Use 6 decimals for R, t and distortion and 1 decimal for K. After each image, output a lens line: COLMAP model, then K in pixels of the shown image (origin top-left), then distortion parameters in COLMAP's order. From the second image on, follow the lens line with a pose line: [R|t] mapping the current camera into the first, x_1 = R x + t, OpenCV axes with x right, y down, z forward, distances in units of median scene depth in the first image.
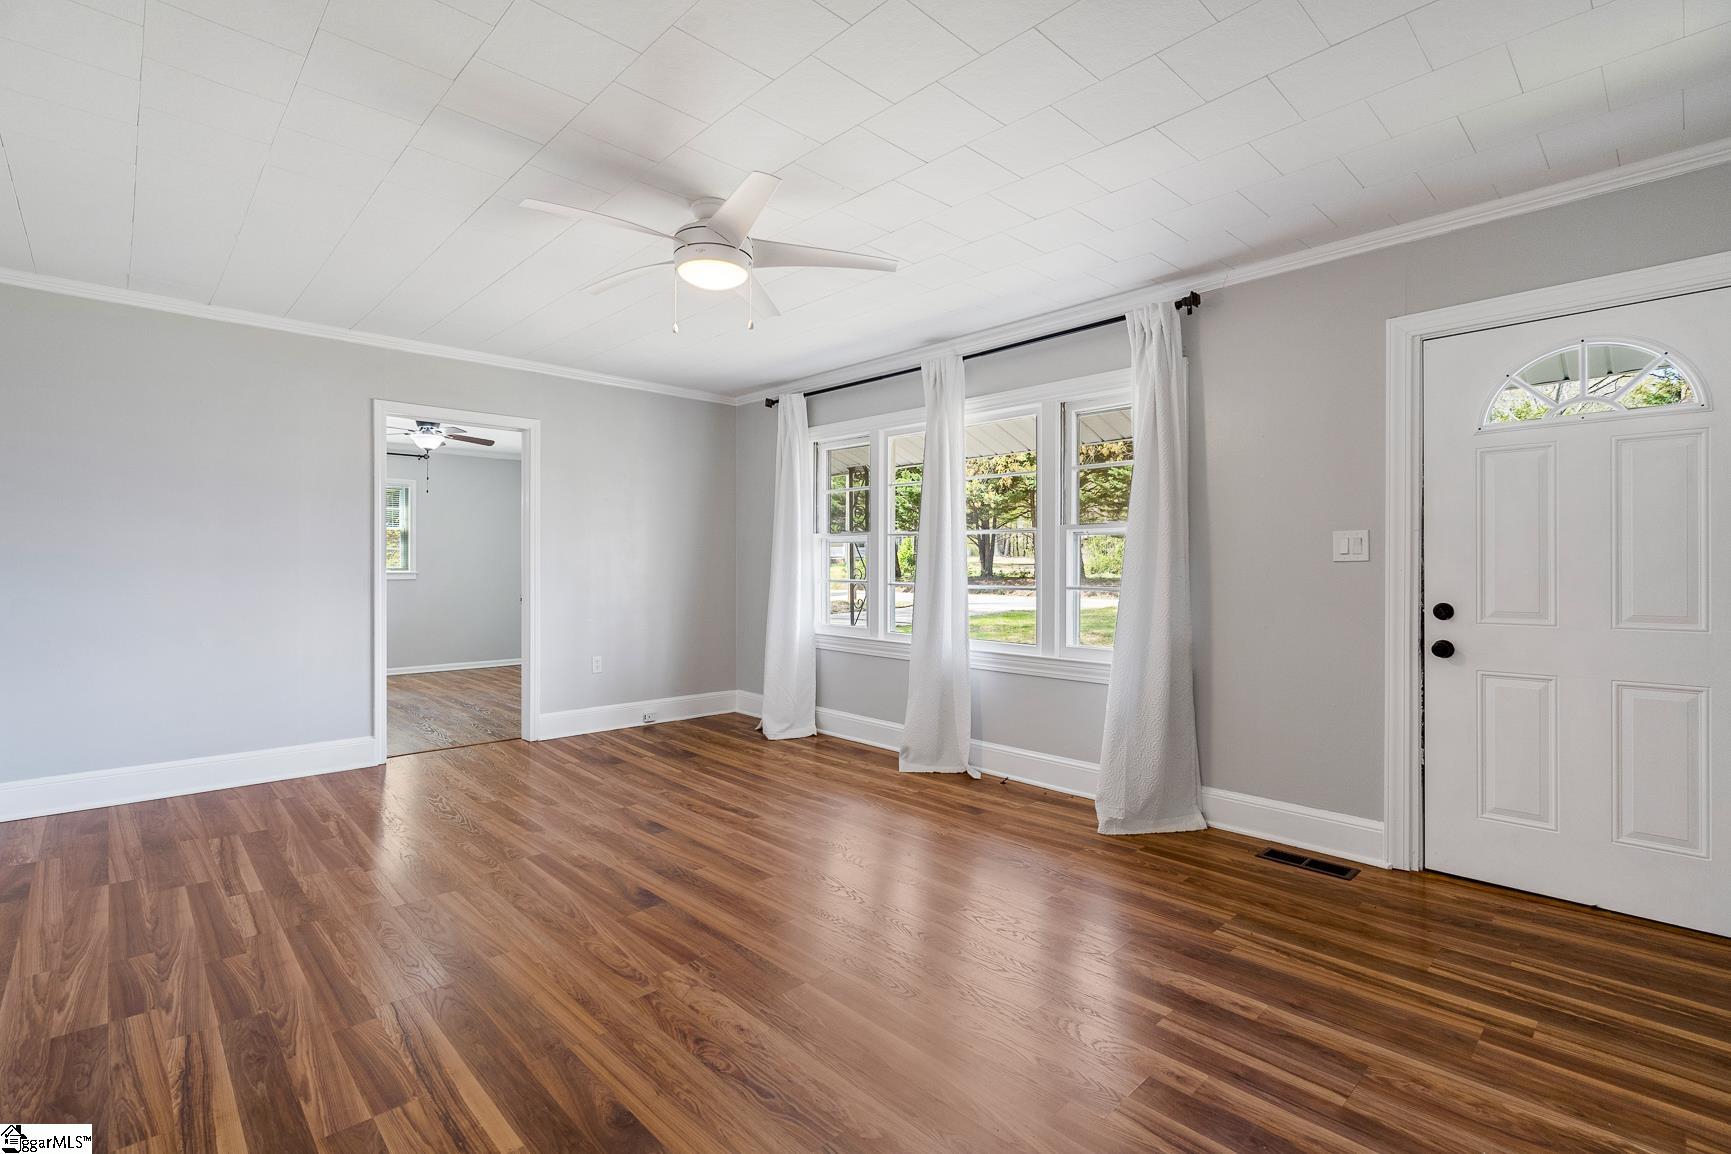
lens RADIAL K [[826.7, 0, 841.0], [0, 826.7, 562.3], [0, 0, 1]] dist [-0.000667, 0.000490]
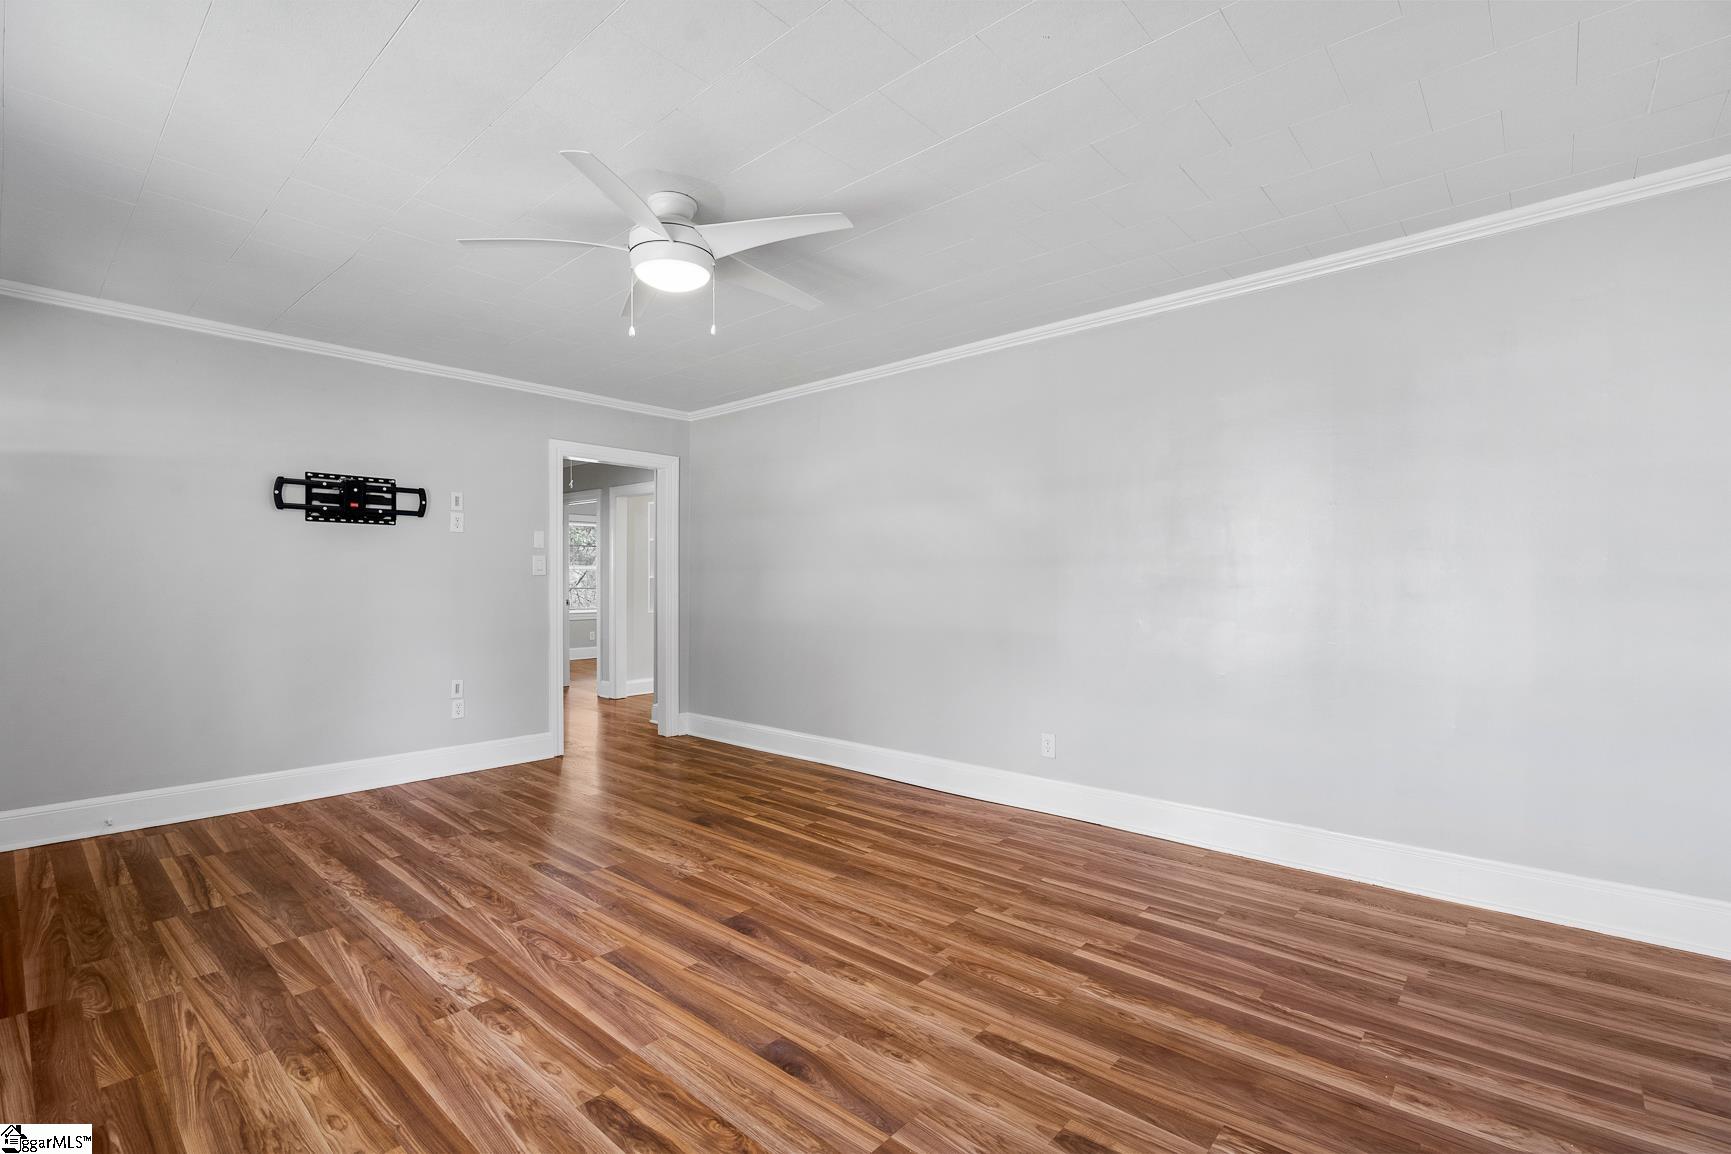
lens RADIAL K [[762.9, 0, 852.0], [0, 762.9, 594.4], [0, 0, 1]] dist [-0.008592, 0.000083]
pose [[-0.994654, -0.001660, -0.103246, -0.263137], [-0.002766, 0.999940, 0.010569, 0.004593], [0.103222, 0.010798, -0.994600, 1.844290]]
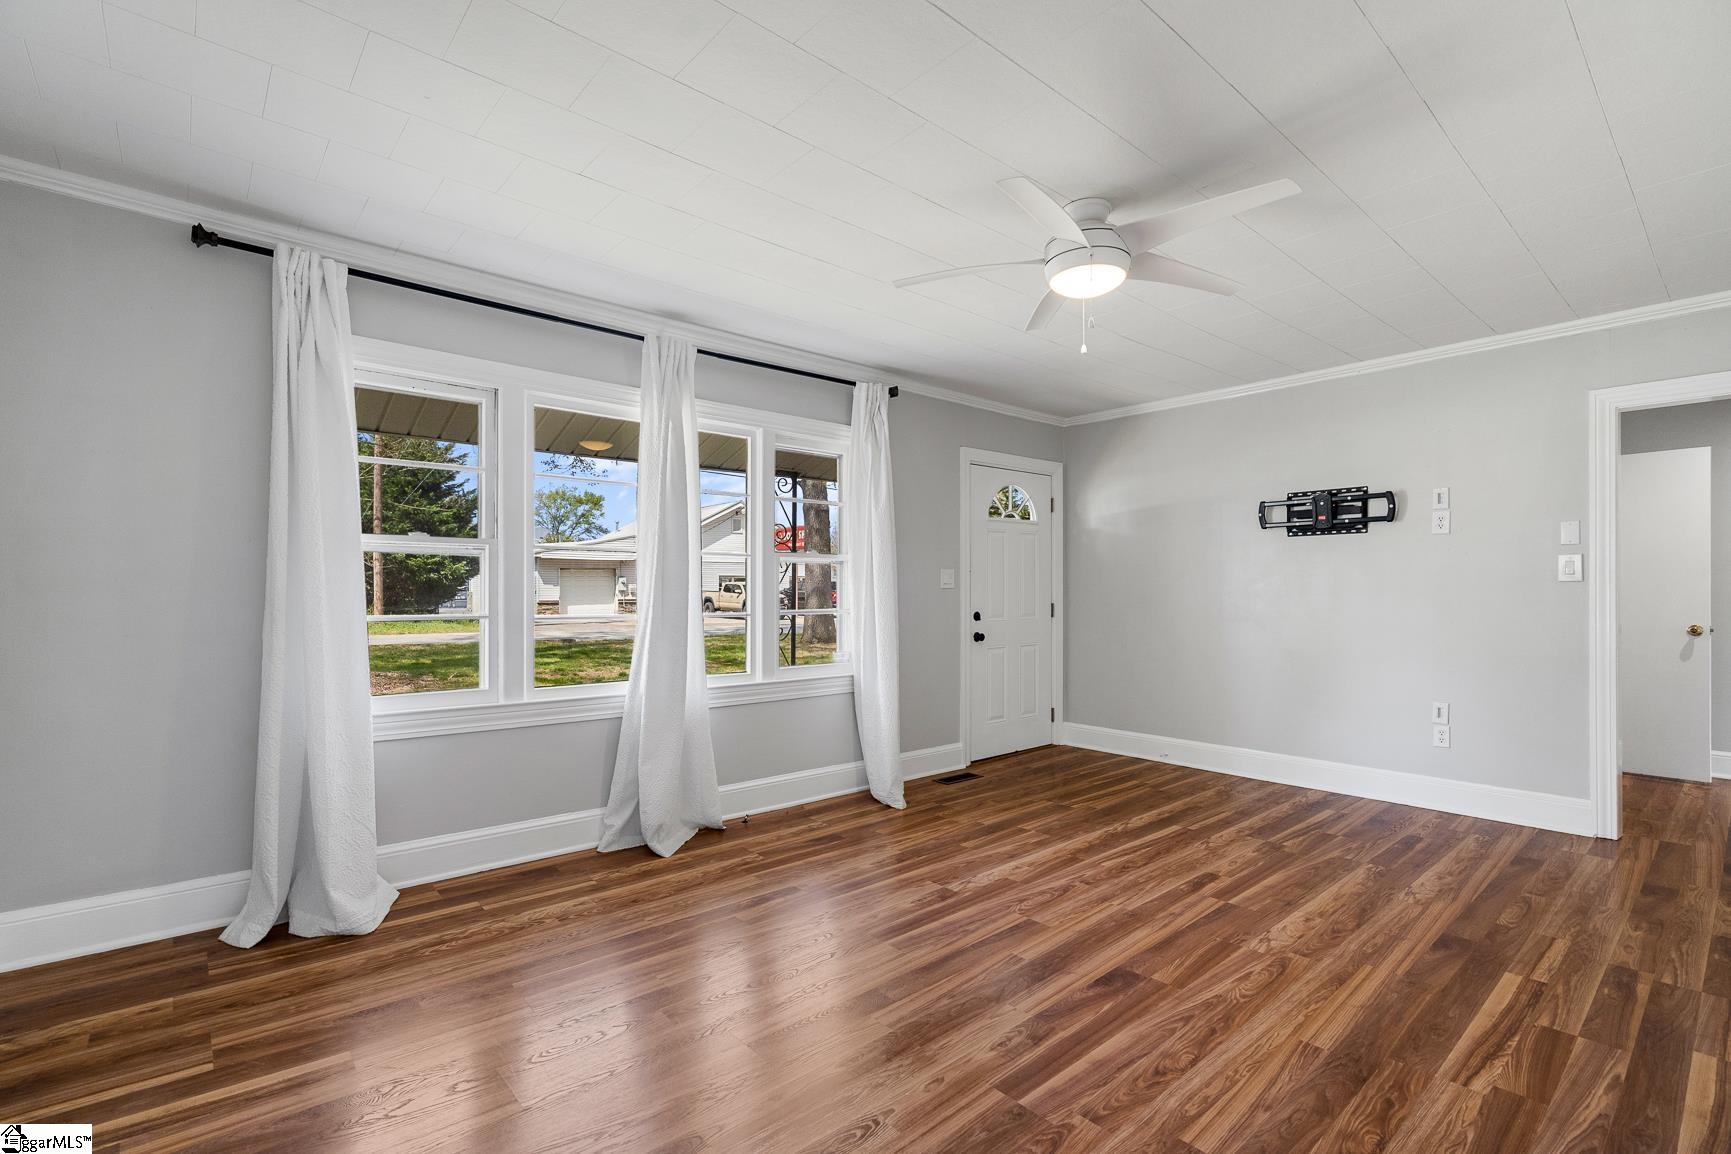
lens RADIAL K [[798.5, 0, 903.4], [0, 798.5, 586.9], [0, 0, 1]] dist [-0.001118, 0.000952]
pose [[-0.018908, 0.004170, 0.999813, -1.030626], [-0.005033, 0.999978, -0.004266, 0.002408], [-0.999809, -0.005113, -0.018886, 1.200345]]
